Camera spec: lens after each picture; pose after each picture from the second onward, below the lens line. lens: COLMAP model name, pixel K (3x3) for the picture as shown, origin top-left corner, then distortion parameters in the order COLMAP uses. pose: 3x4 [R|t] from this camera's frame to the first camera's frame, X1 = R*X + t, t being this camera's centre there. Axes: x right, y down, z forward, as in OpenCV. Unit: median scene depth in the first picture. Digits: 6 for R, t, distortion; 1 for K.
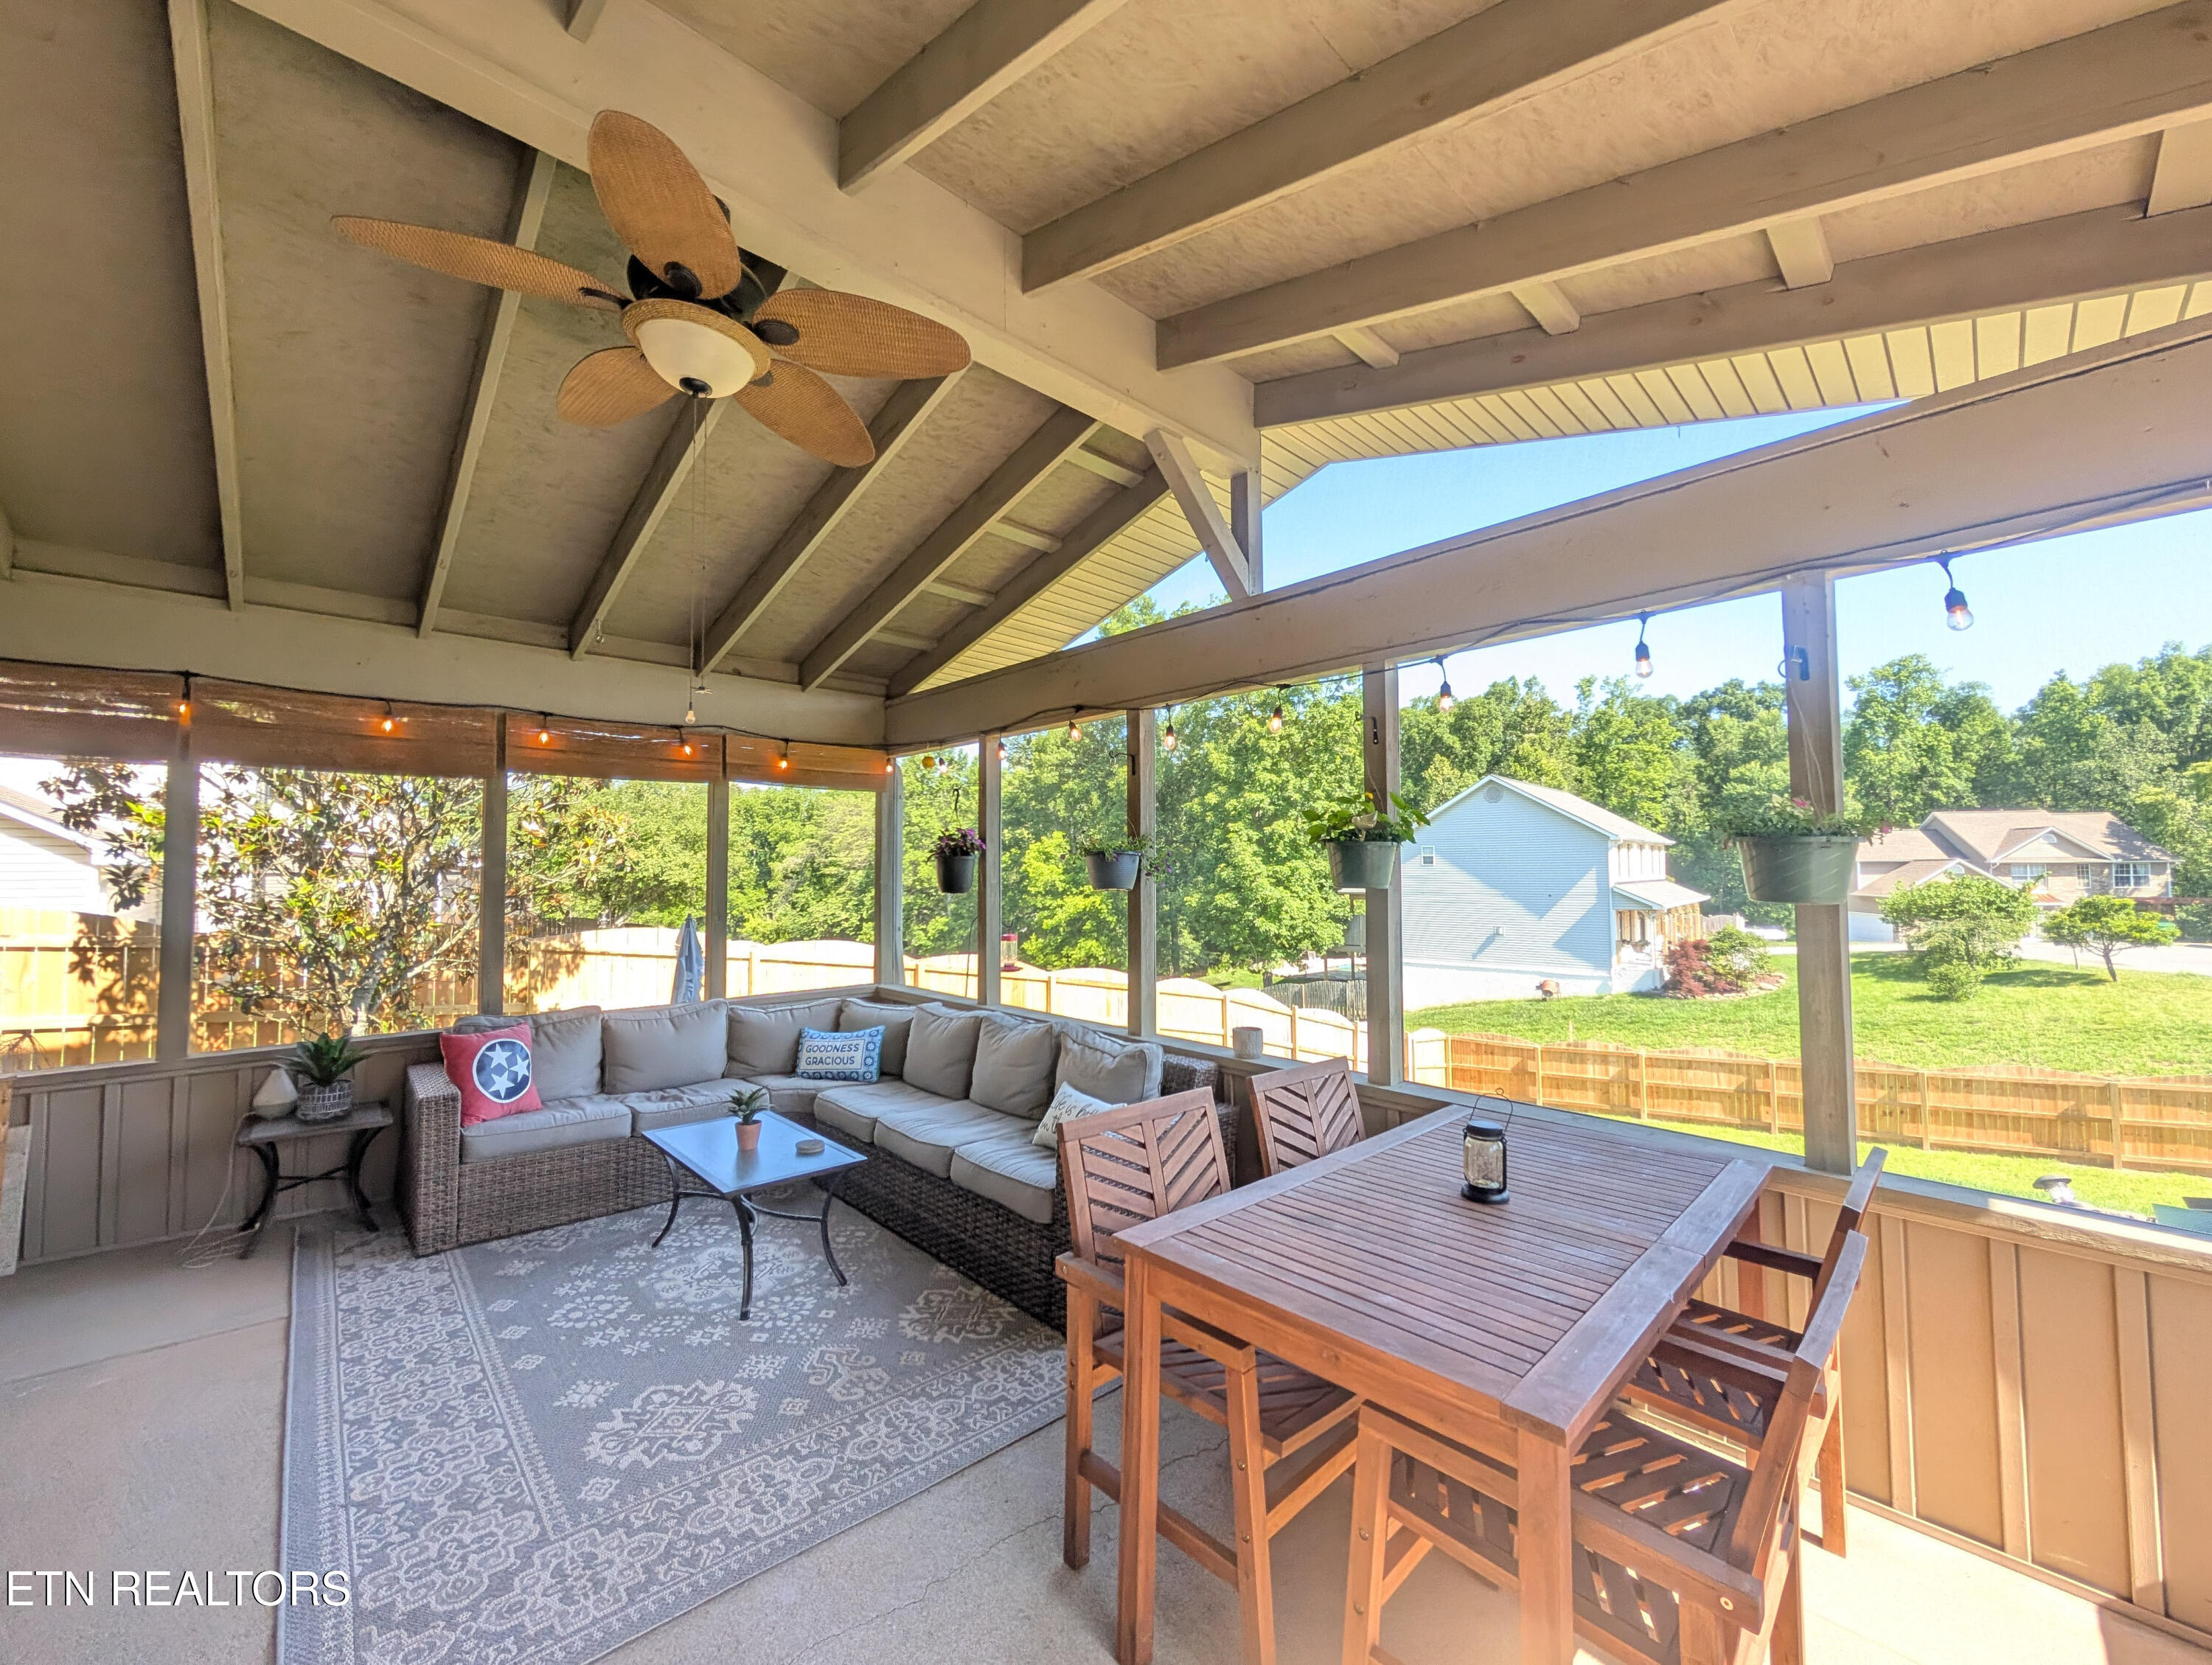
lens RADIAL K [[842.6, 0, 1132.9], [0, 842.6, 832.0], [0, 0, 1]] dist [-0.000370, 0.000147]
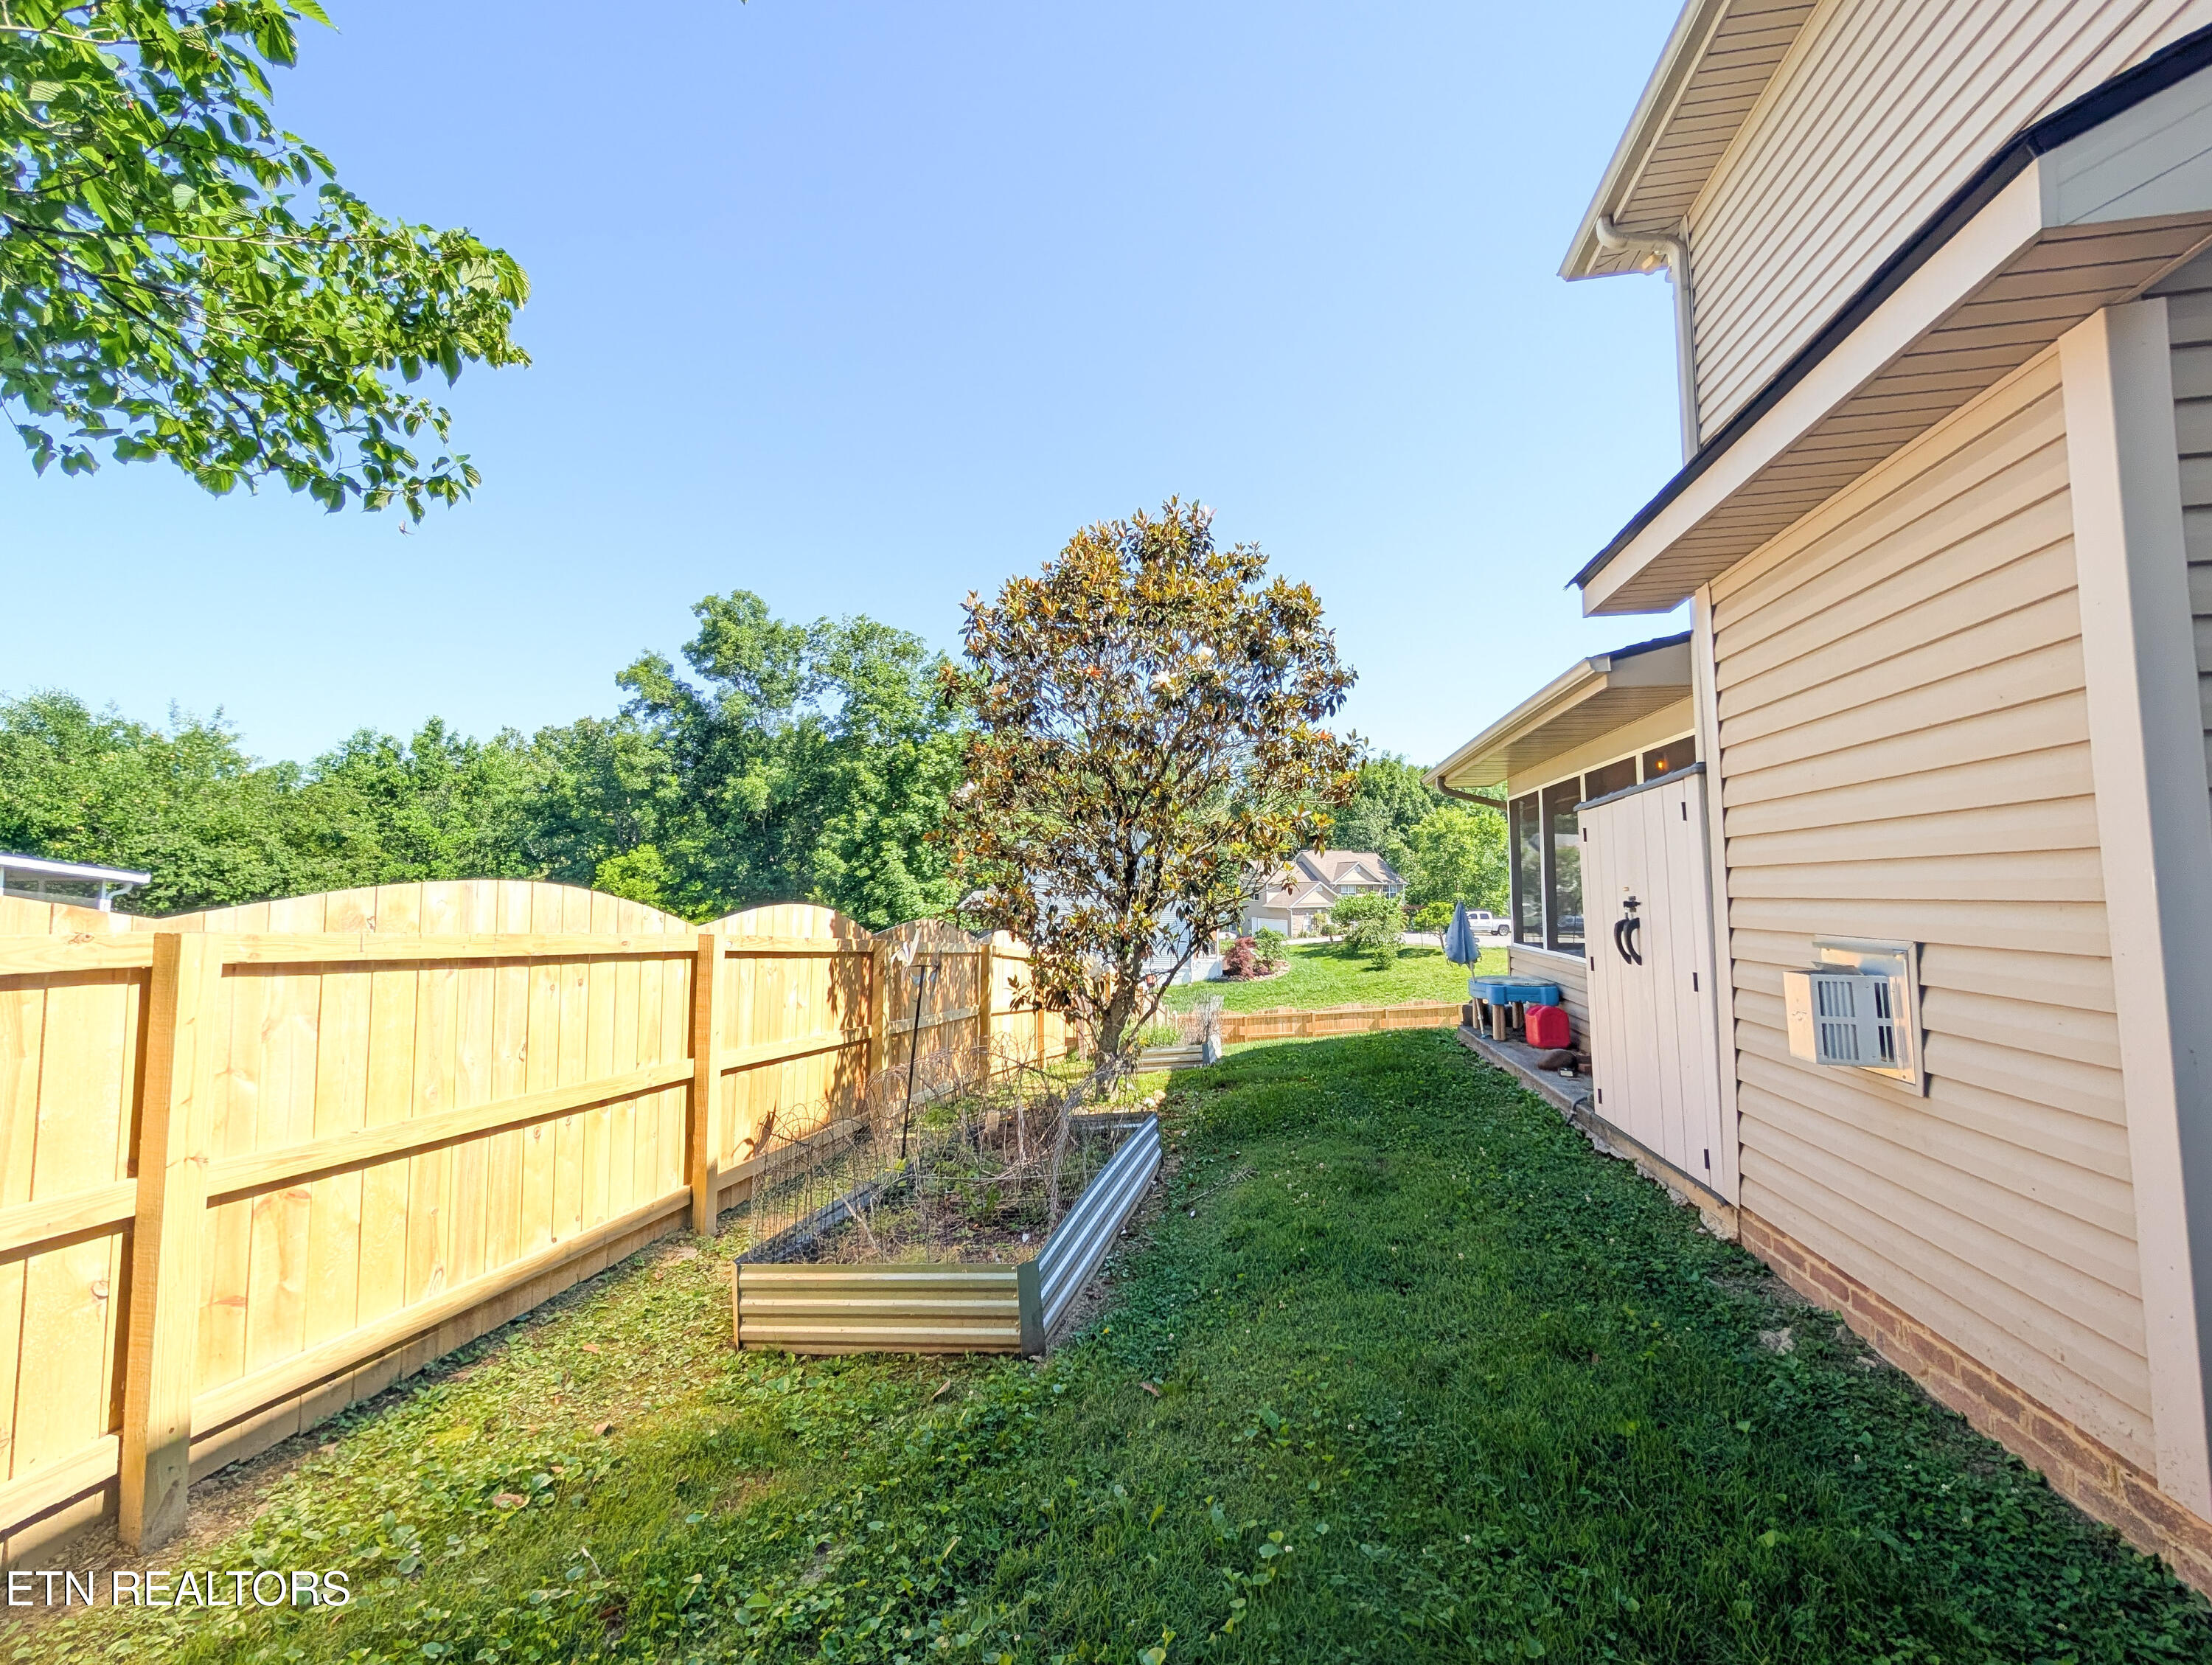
lens RADIAL K [[842.6, 0, 1089.6], [0, 842.6, 837.1], [0, 0, 1]] dist [-0.000370, 0.000147]
pose [[0.812598, 0.036641, 0.581672, -0.297831], [-0.023283, 0.999266, -0.030420, 0.009639], [-0.582360, 0.011176, 0.812855, 0.028052]]
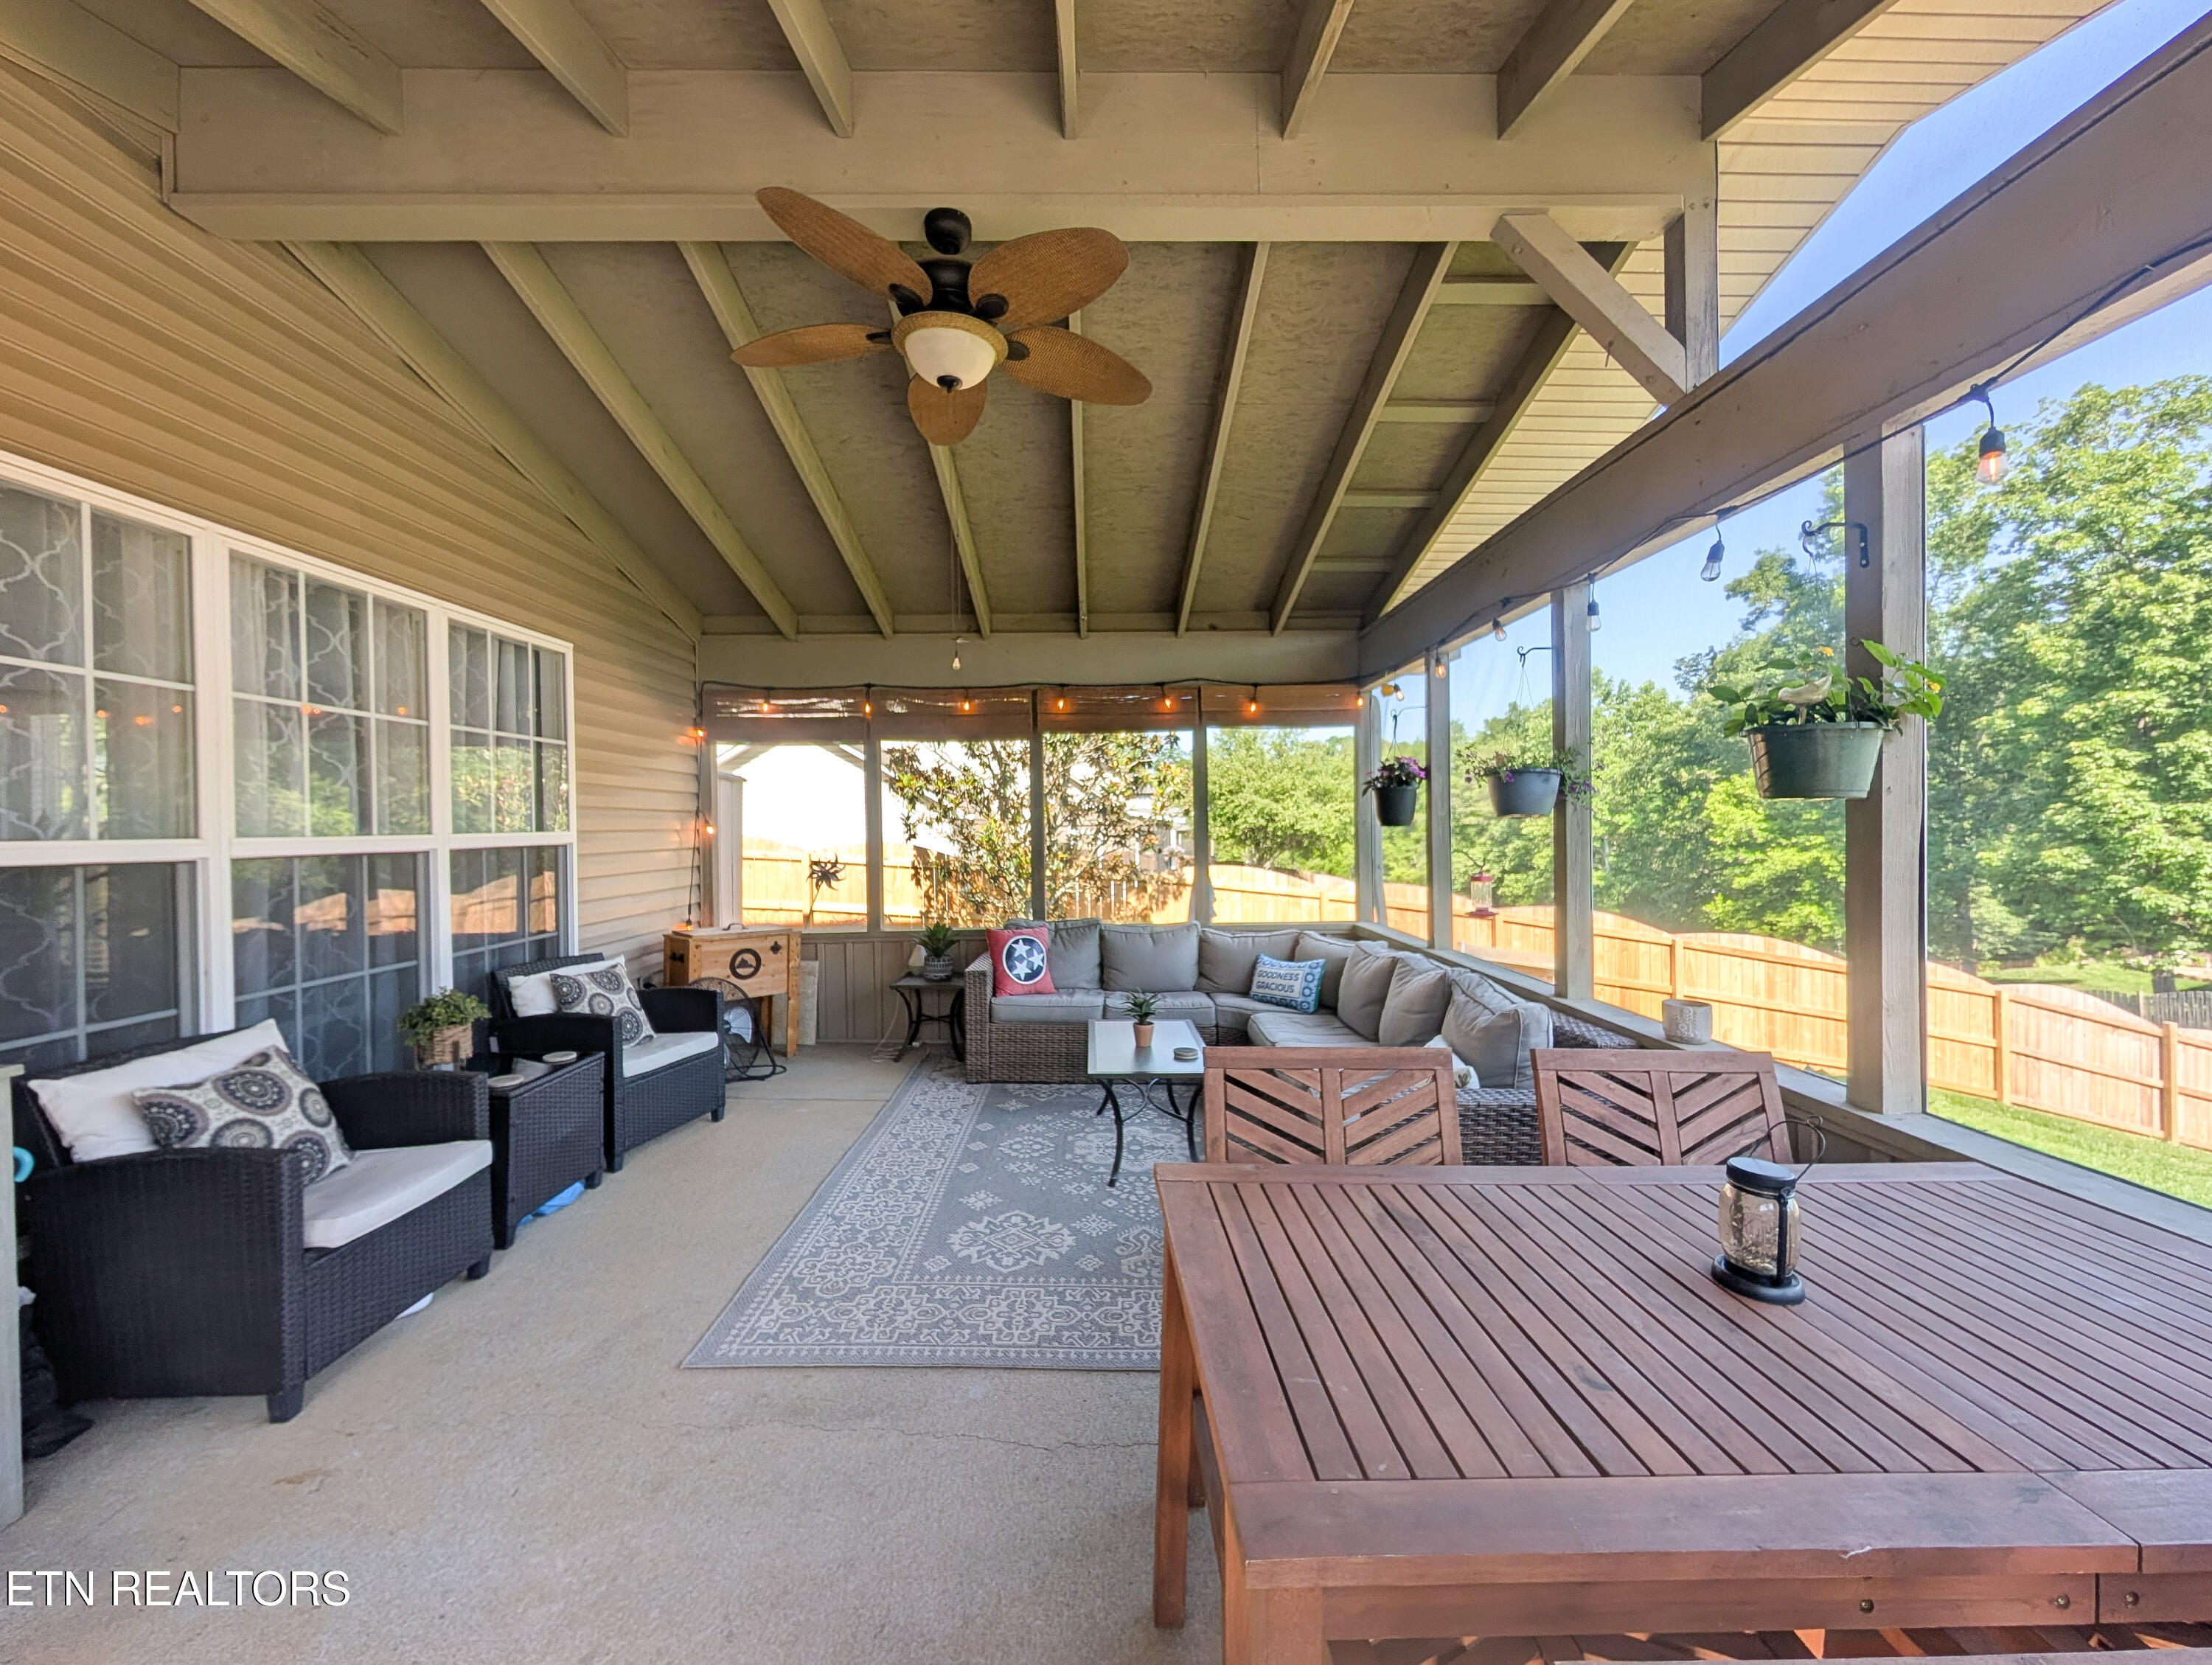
lens RADIAL K [[842.6, 0, 1121.5], [0, 842.6, 828.2], [0, 0, 1]] dist [-0.000370, 0.000147]
pose [[0.739378, -0.005540, -0.673267, 0.007118], [0.042081, 0.998391, 0.037998, 0.000963], [0.671974, -0.056427, 0.738422, 0.003953]]
